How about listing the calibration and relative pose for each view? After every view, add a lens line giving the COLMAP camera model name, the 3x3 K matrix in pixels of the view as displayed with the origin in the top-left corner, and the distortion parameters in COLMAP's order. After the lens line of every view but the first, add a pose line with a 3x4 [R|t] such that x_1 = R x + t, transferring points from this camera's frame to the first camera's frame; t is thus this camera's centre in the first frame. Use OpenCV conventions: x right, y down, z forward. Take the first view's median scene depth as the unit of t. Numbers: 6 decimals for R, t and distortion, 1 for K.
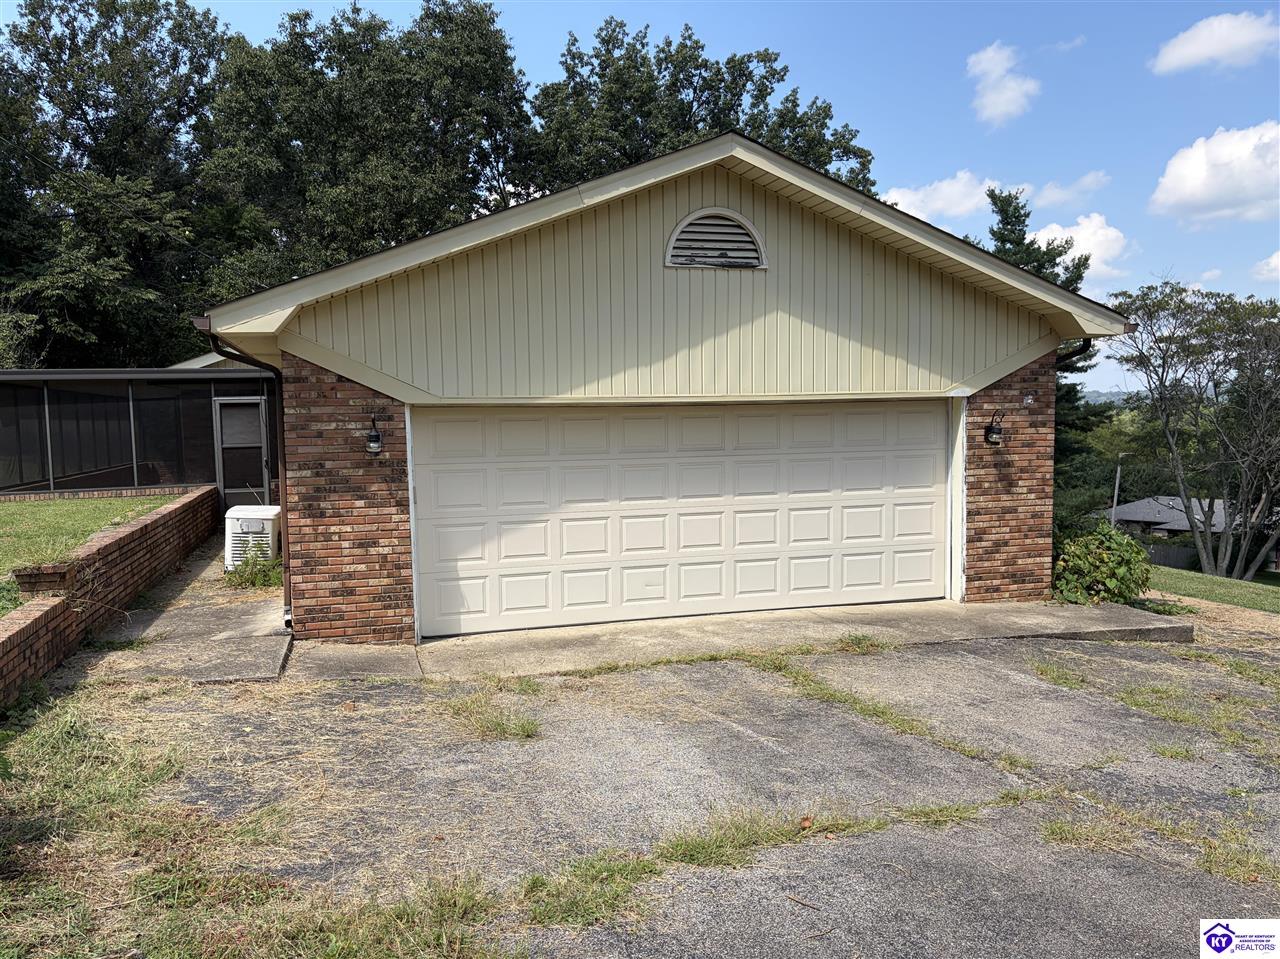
lens RADIAL K [[963.7, 0, 641.9], [0, 963.7, 479.7], [0, 0, 1]] dist [0.040750, -0.034961]
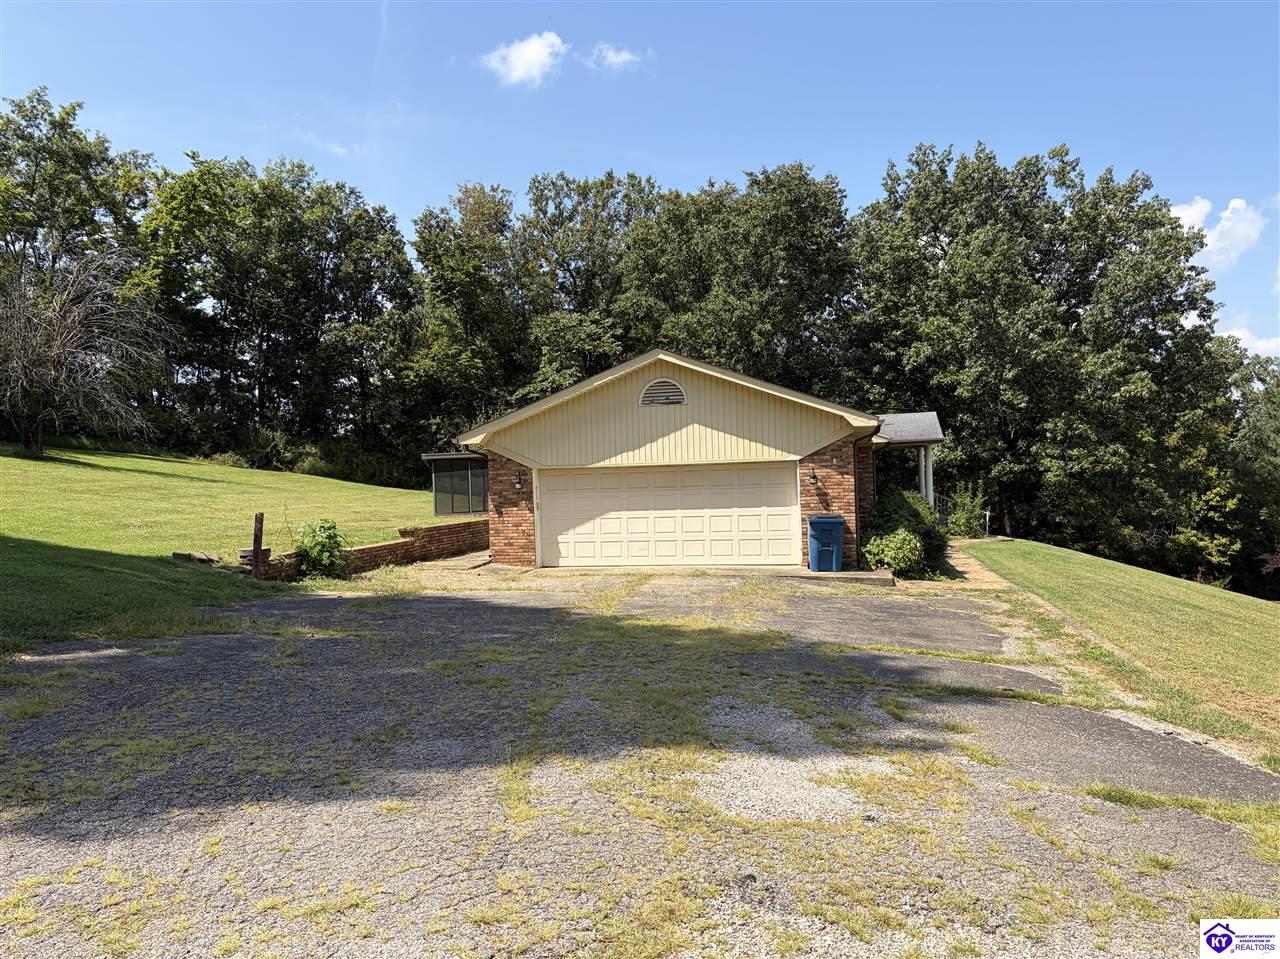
lens RADIAL K [[963.7, 0, 640.2], [0, 963.7, 481.2], [0, 0, 1]] dist [0.040750, -0.034961]
pose [[0.877651, -0.010073, -0.479195, 0.996977], [-0.017812, 0.998403, -0.053611, 0.068112], [0.478970, 0.055587, 0.876070, -0.865781]]
